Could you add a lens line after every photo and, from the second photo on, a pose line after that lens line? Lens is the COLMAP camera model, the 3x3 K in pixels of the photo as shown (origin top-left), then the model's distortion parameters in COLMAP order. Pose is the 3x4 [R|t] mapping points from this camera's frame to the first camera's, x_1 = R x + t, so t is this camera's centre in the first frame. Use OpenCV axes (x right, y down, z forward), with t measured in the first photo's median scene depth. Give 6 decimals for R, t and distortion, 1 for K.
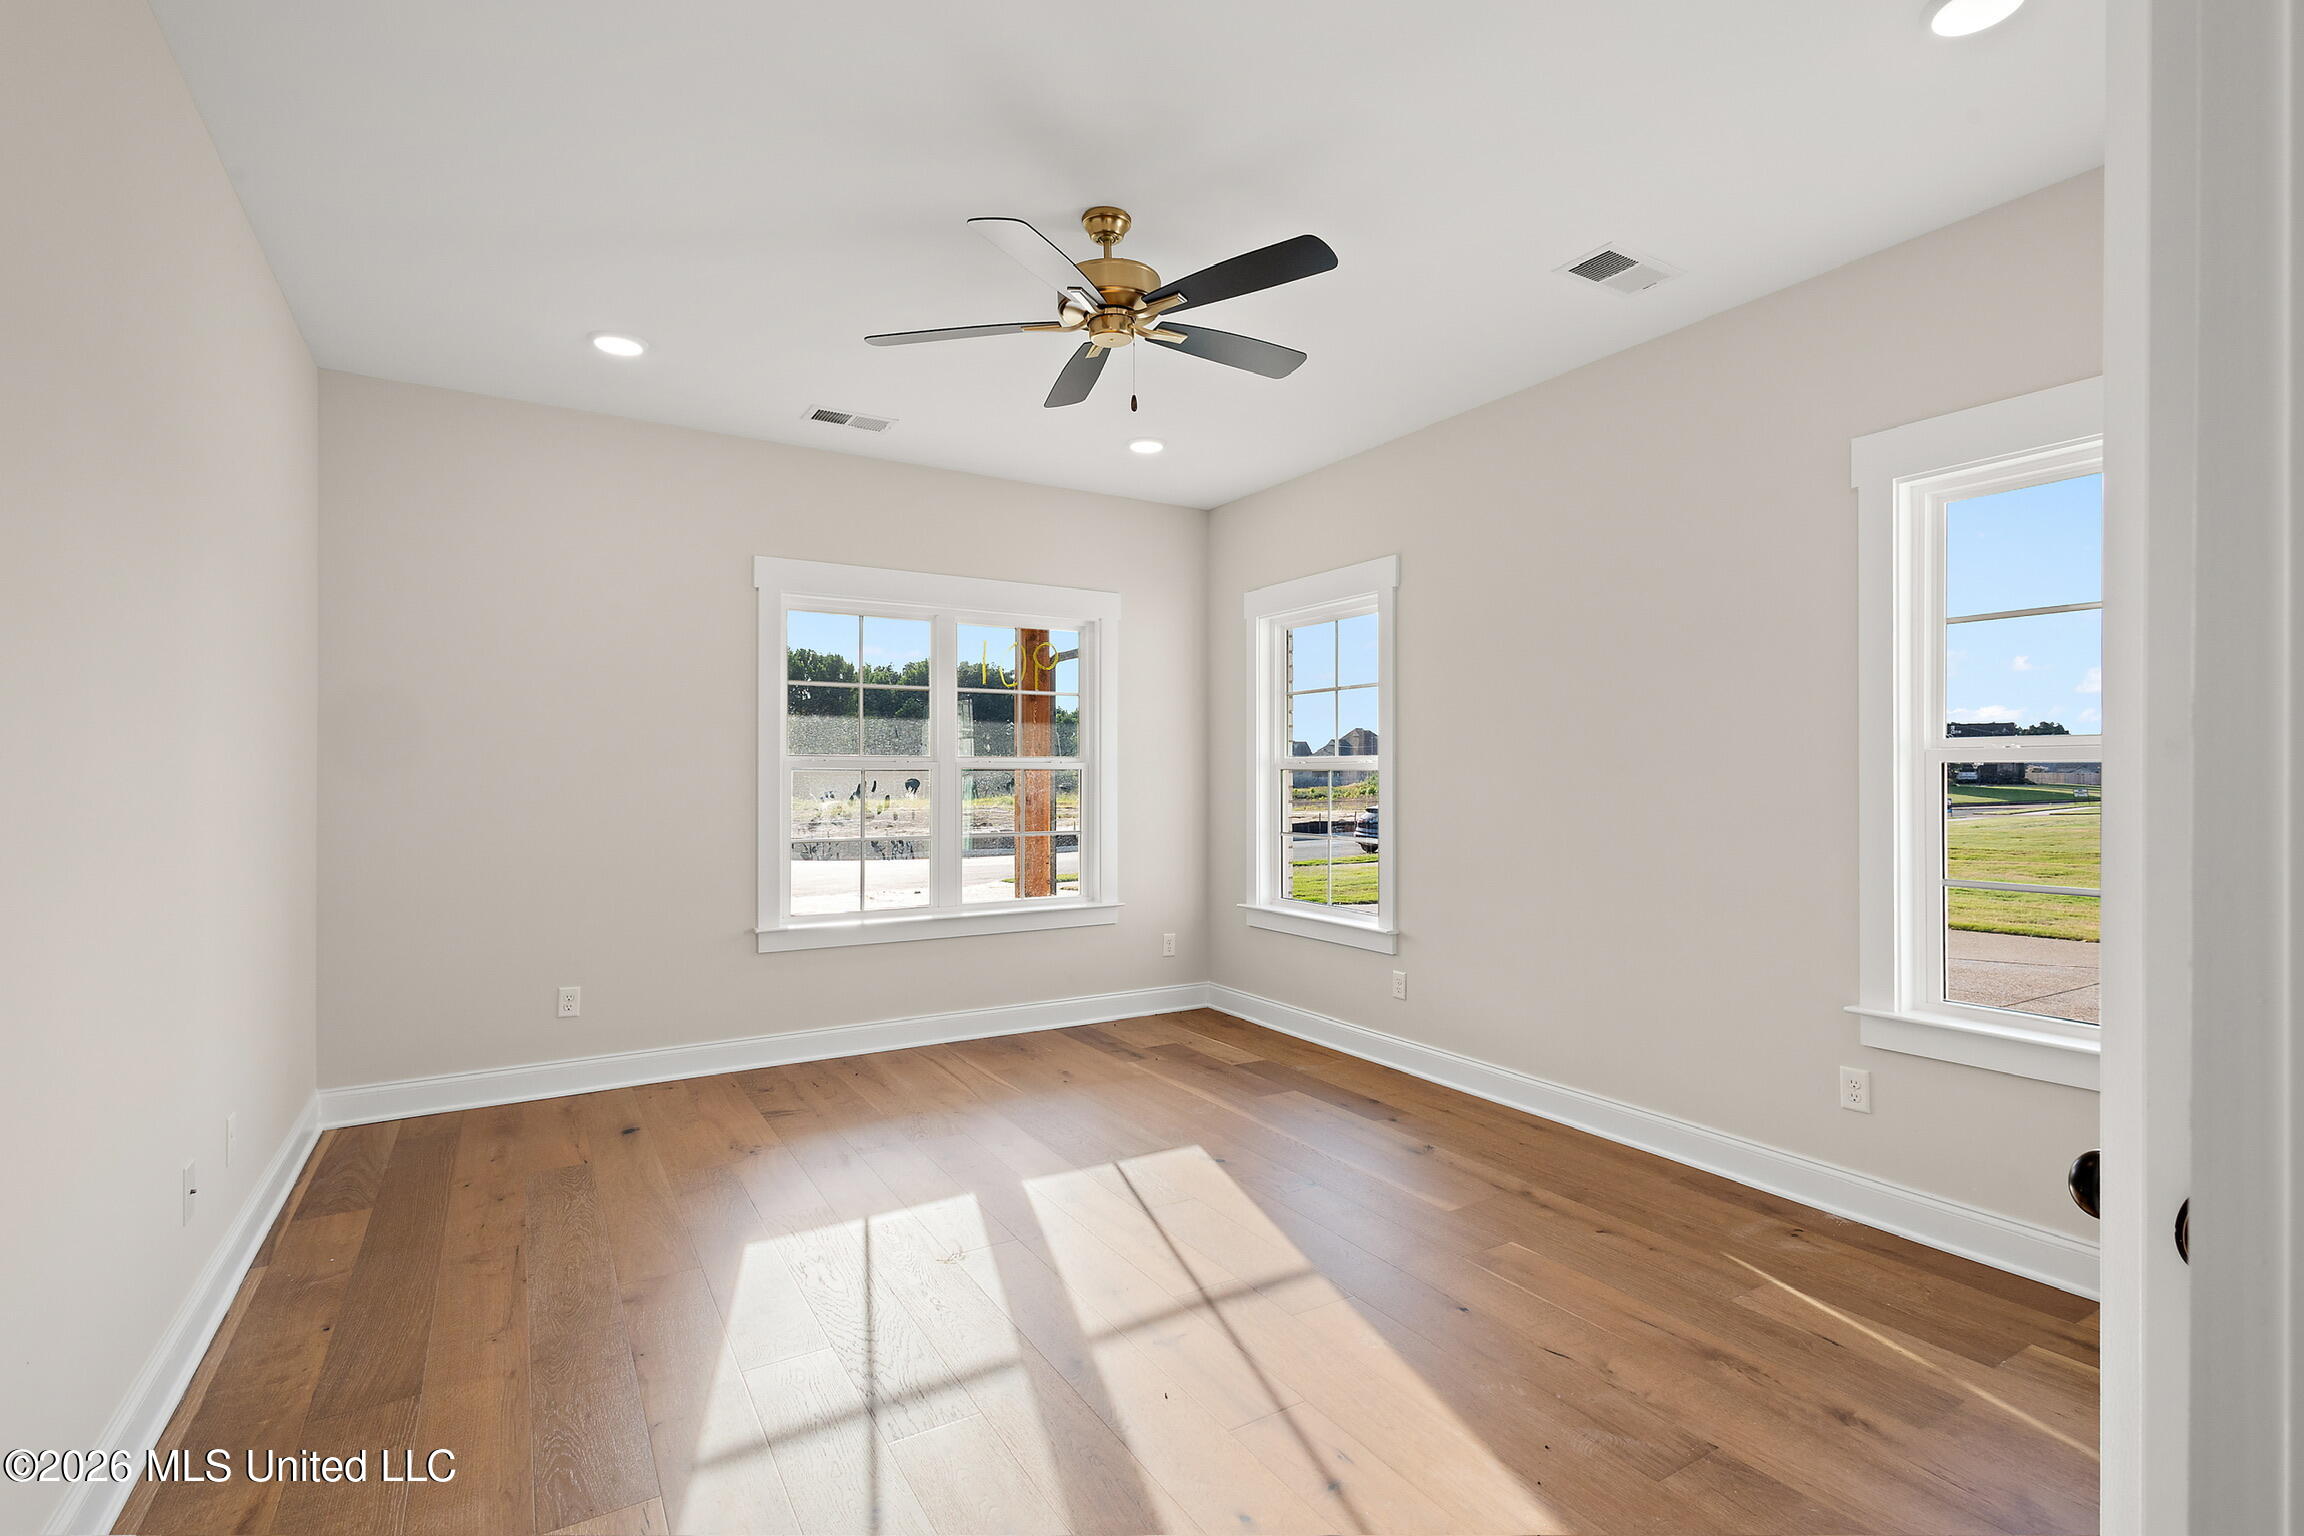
lens RADIAL K [[1033.6, 0, 1138.7], [0, 1033.6, 770.4], [0, 0, 1]] dist [0.015368, -0.000210]
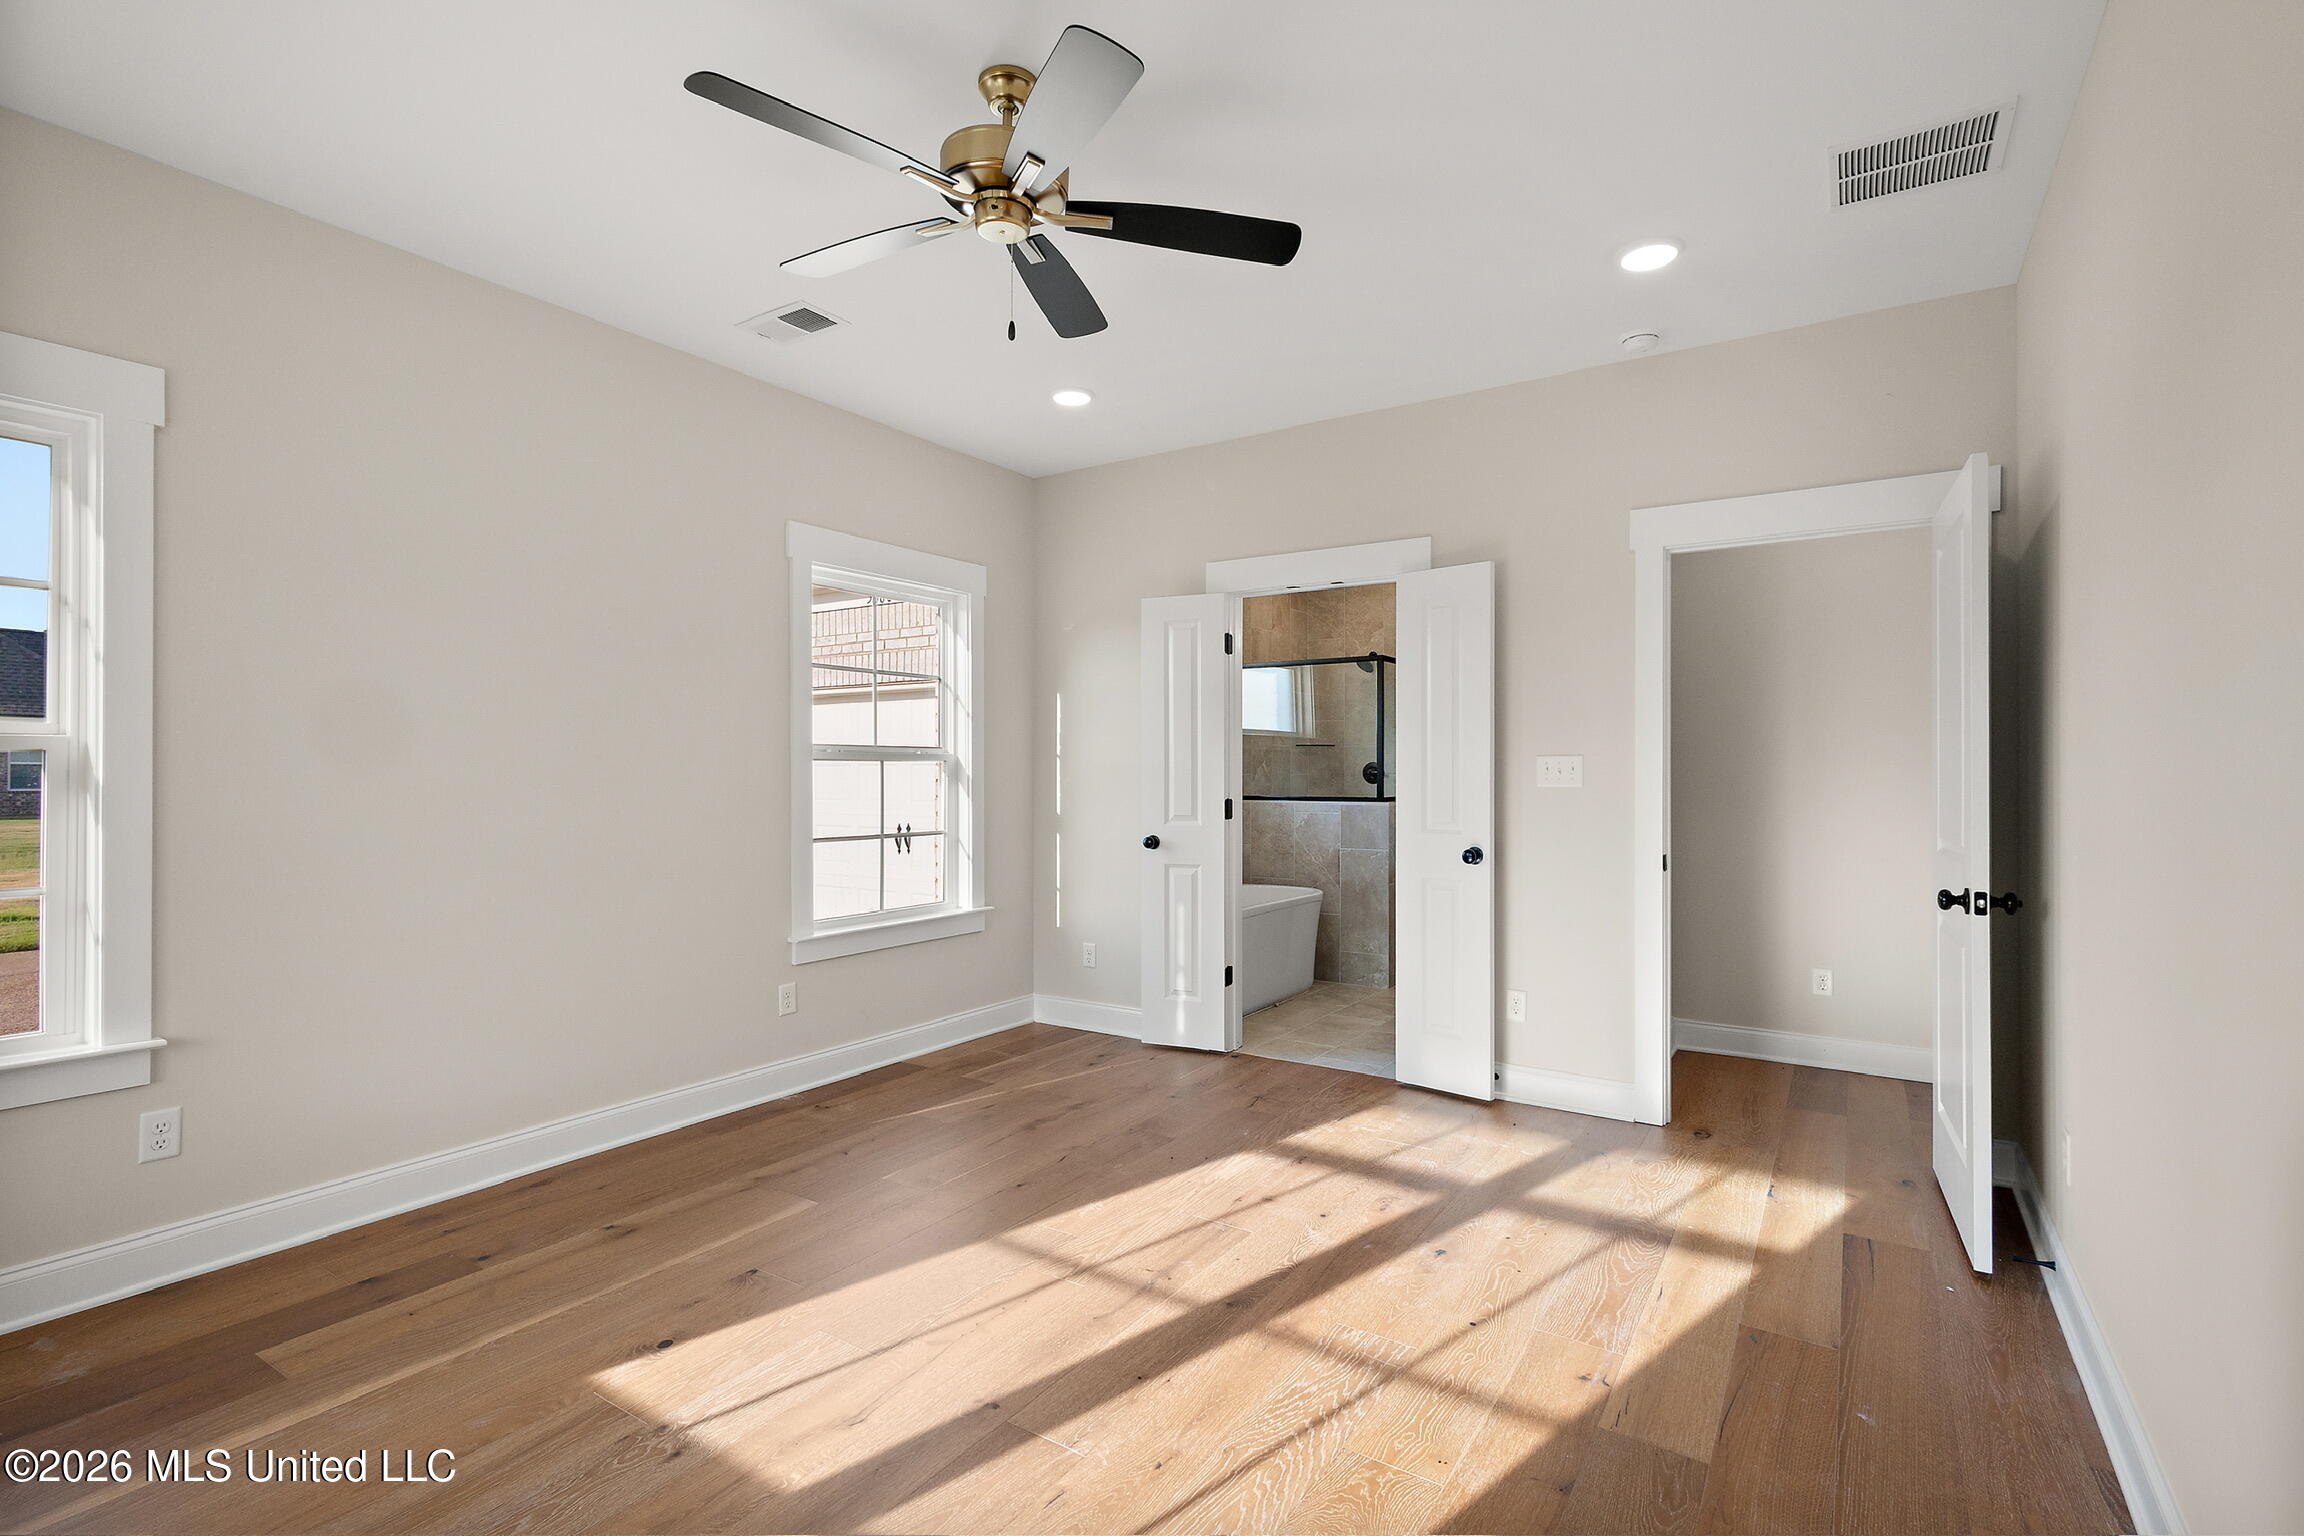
lens RADIAL K [[1066.0, 0, 1152.0], [0, 1066.0, 768.0], [0, 0, 1]] dist [0.008064, 0.000457]
pose [[-0.426838, 0.010457, 0.904268, -0.619261], [-0.001882, 0.999921, -0.012452, 0.017442], [-0.904326, -0.007017, -0.426784, 0.932955]]
